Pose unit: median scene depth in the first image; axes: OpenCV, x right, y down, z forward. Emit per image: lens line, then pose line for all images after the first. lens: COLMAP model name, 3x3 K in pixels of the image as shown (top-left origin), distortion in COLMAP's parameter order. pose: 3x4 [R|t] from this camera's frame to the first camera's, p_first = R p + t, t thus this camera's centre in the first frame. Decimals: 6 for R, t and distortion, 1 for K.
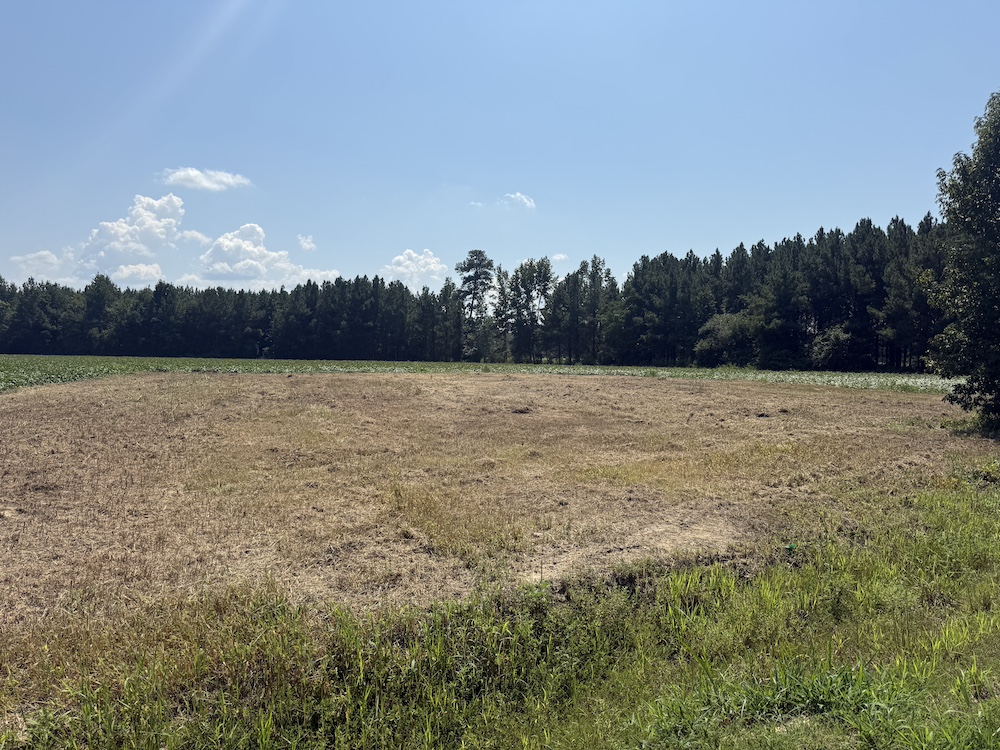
lens RADIAL K [[707.4, 0, 505.7], [0, 707.4, 402.0], [0, 0, 1]] dist [0.053903, -0.052610]
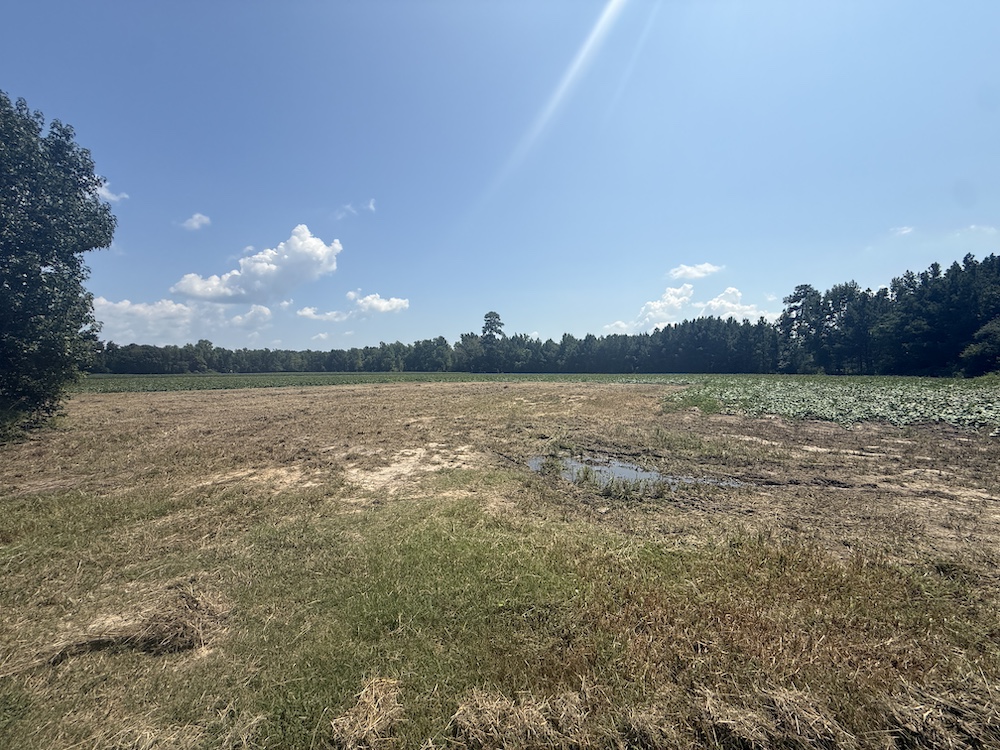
lens RADIAL K [[401.2, 0, 497.1], [0, 401.2, 369.0], [0, 0, 1]] dist [0.000965, -0.001213]
pose [[0.640055, -0.025039, -0.767921, 0.175791], [-0.030209, 0.997876, -0.057715, -0.006394], [0.767735, 0.060139, 0.637939, 0.138289]]
